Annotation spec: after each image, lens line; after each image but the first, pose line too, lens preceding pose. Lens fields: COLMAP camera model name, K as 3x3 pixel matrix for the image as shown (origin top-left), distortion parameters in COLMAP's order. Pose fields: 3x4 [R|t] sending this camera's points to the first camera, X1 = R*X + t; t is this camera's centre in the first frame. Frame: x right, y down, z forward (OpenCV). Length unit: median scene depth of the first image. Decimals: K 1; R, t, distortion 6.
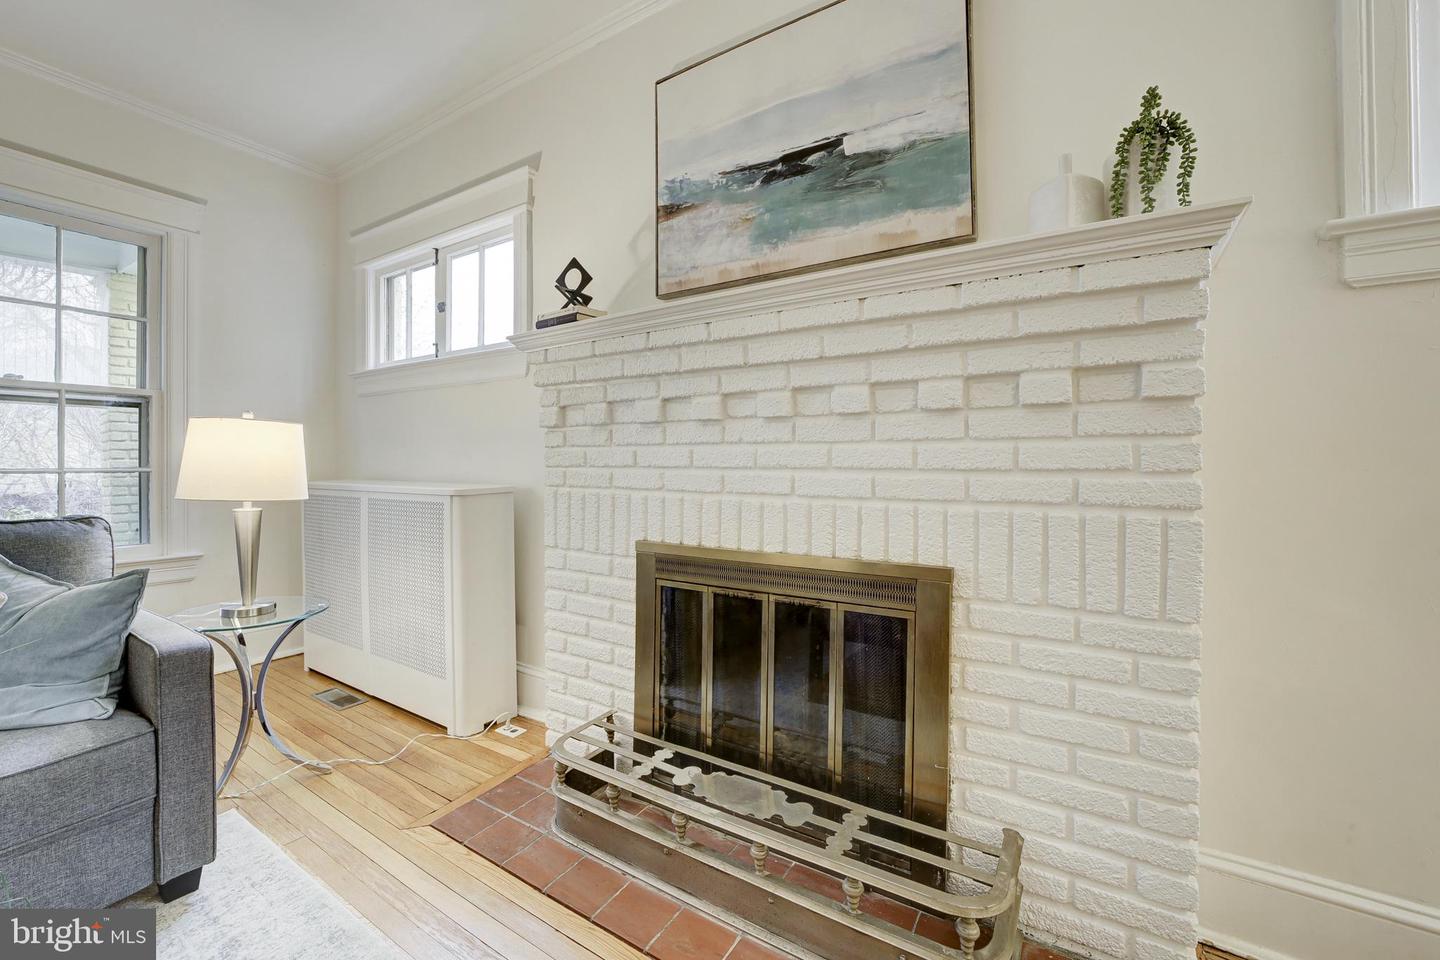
lens RADIAL K [[631.4, 0, 688.9], [0, 631.4, 464.9], [0, 0, 1]] dist [-0.045906, 0.012011]
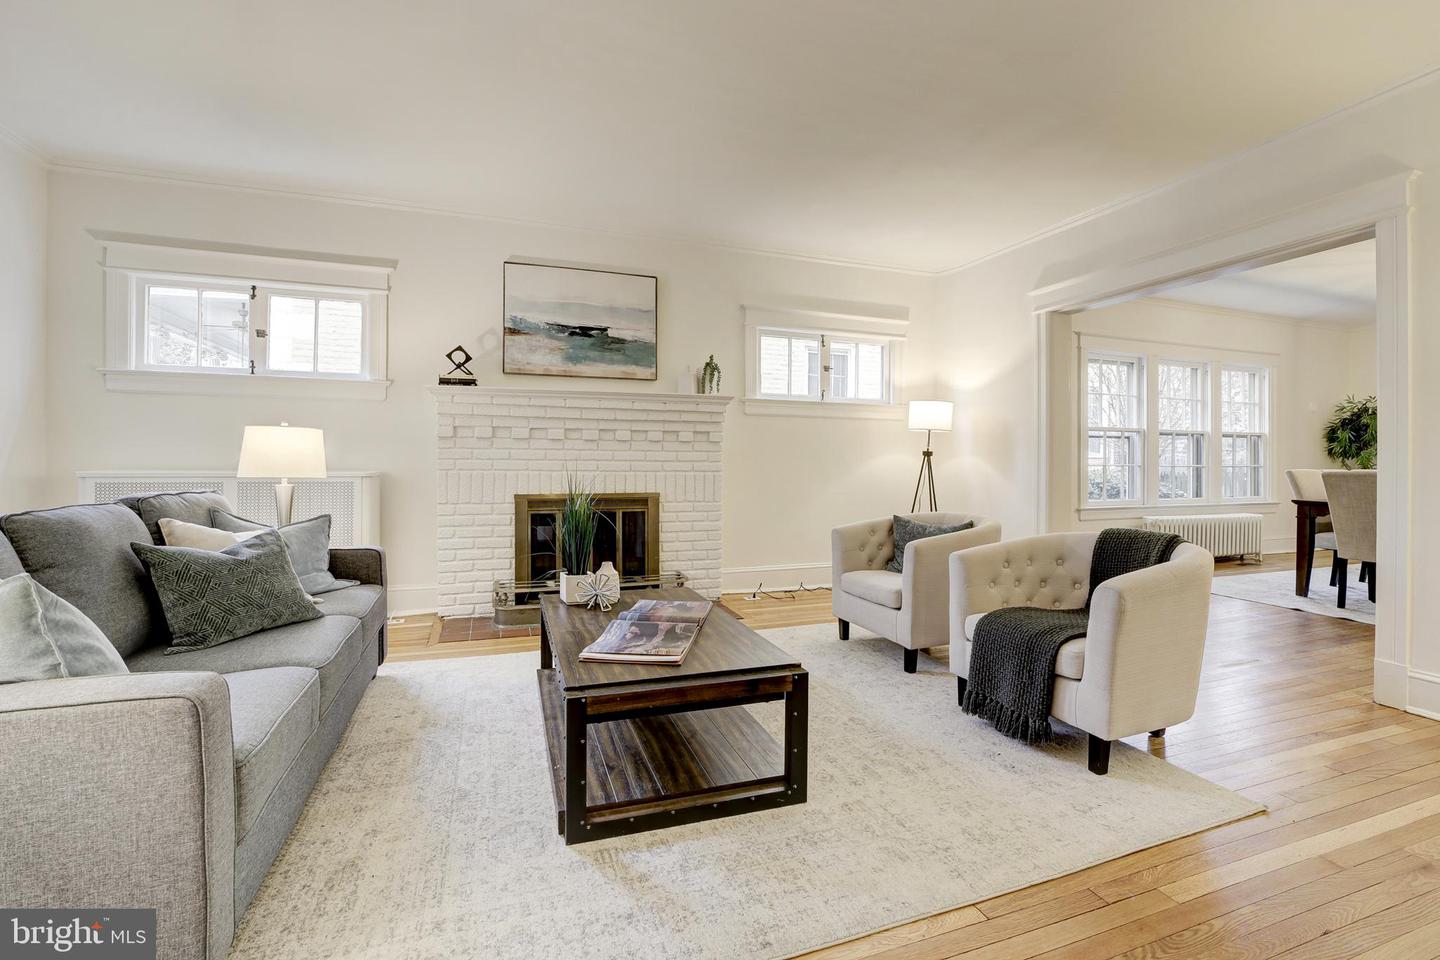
lens RADIAL K [[596.4, 0, 695.3], [0, 596.4, 470.2], [0, 0, 1]] dist [-0.040063, 0.009373]
pose [[0.659978, -0.003758, 0.751275, -1.438248], [-0.004841, 0.999945, 0.009254, 0.021886], [-0.751269, -0.009744, 0.659924, -0.924891]]
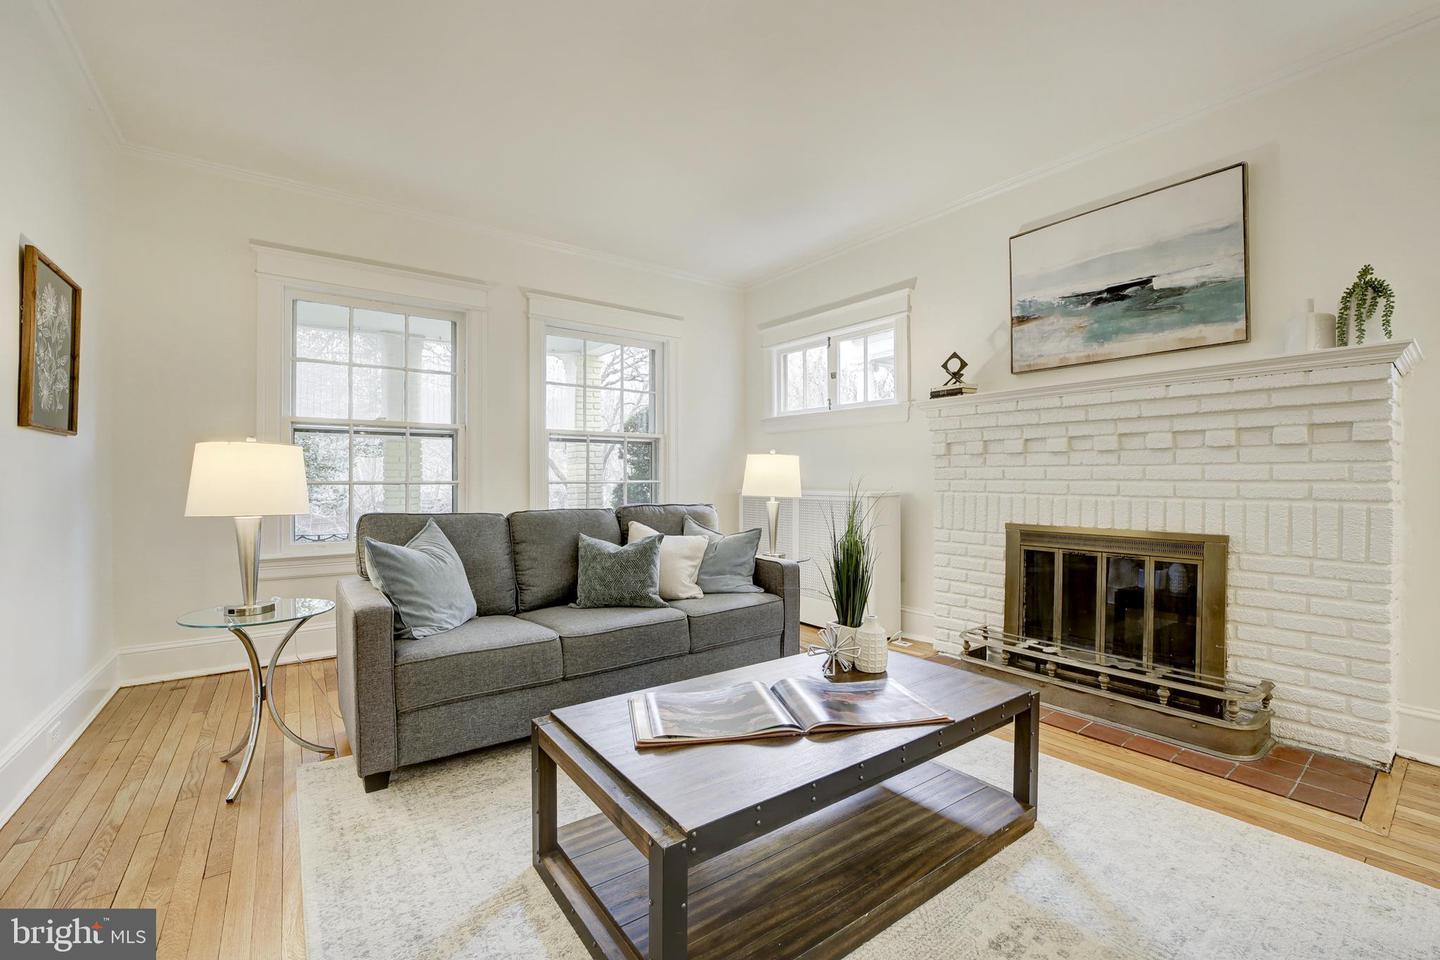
lens RADIAL K [[592.5, 0, 707.1], [0, 592.5, 482.6], [0, 0, 1]] dist [-0.037387, 0.009130]
pose [[0.929423, 0.001829, -0.369012, -0.303346], [0.000019, 0.999987, 0.005006, 0.004832], [0.369016, -0.004660, 0.929411, -0.930306]]
